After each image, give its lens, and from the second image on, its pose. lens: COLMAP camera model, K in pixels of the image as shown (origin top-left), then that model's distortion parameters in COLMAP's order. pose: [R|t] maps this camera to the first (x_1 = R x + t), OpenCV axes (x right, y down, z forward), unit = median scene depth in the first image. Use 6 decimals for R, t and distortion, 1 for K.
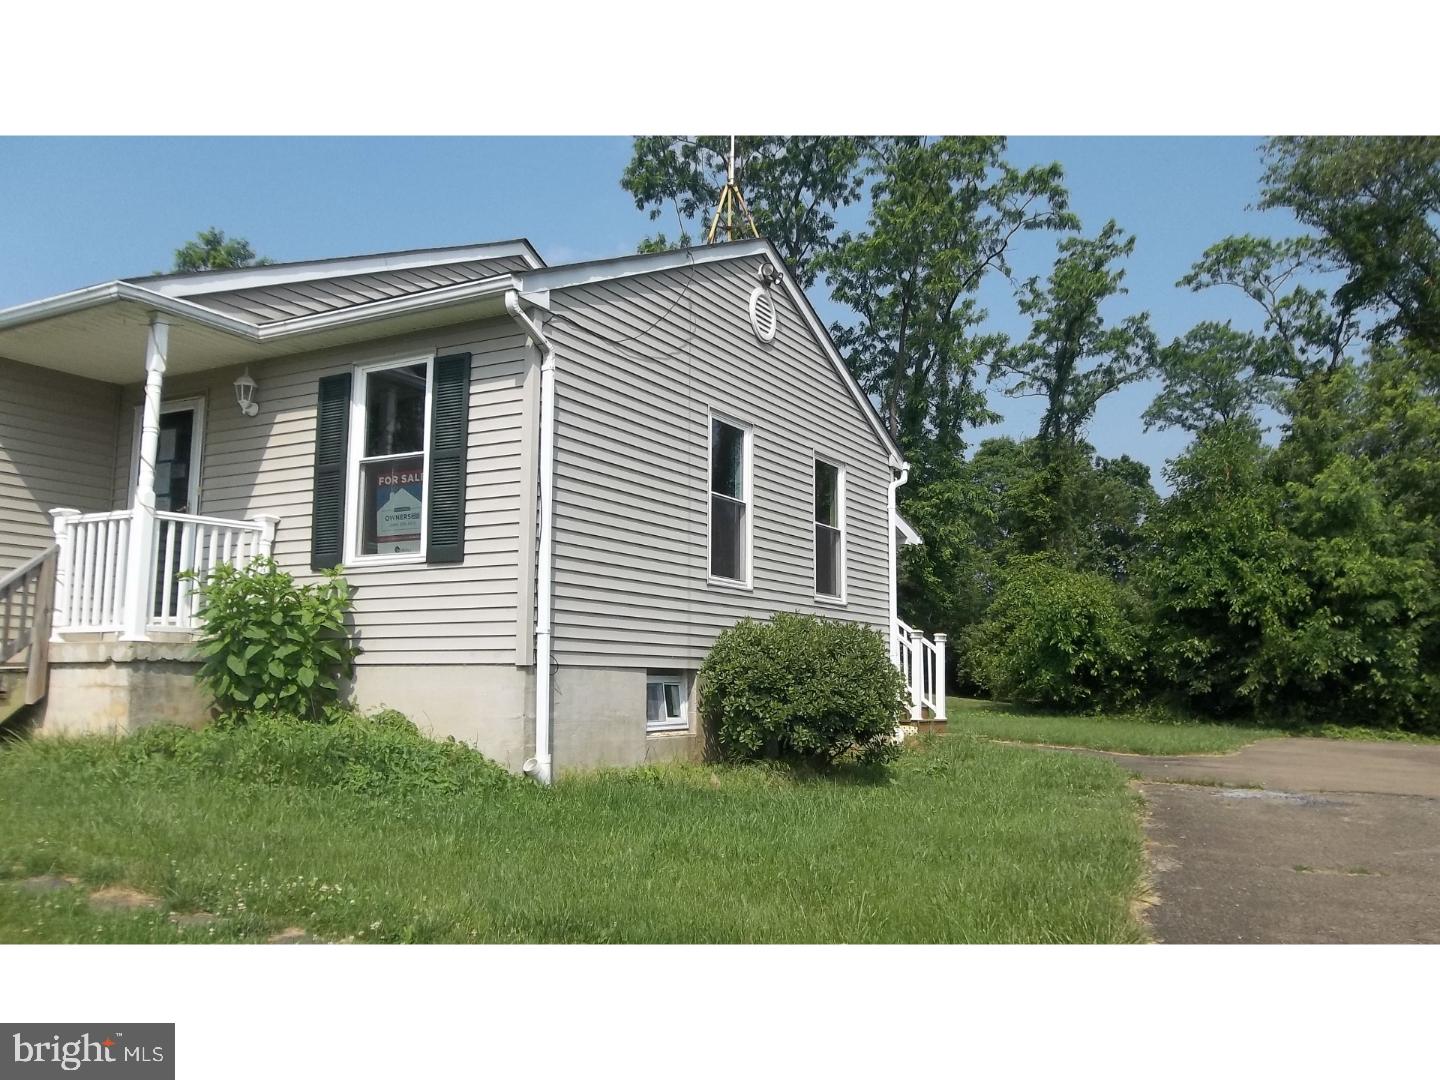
lens RADIAL K [[1153.3, 0, 720.0], [0, 1153.3, 540.0], [0, 0, 1]] dist [-0.007569, -0.001706]
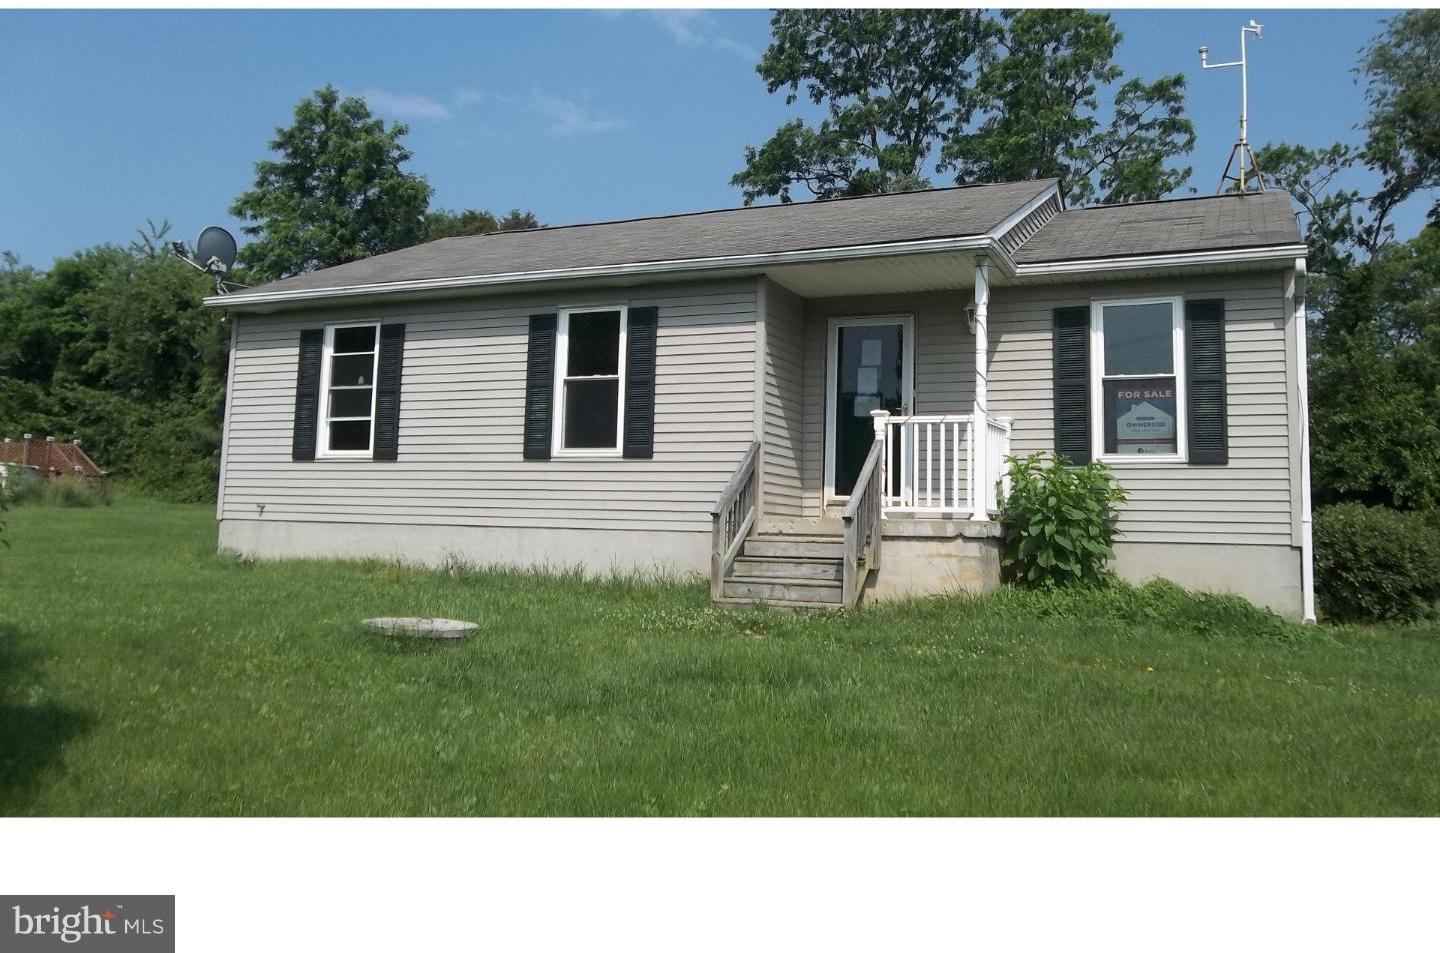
lens RADIAL K [[1163.9, 0, 721.3], [0, 1163.9, 403.2], [0, 0, 1]] dist [-0.003150, -0.005836]
pose [[0.996010, 0.029295, 0.084301, -0.829837], [-0.029753, 0.999548, 0.004190, -0.034501], [-0.084140, -0.006681, 0.996432, -0.219950]]
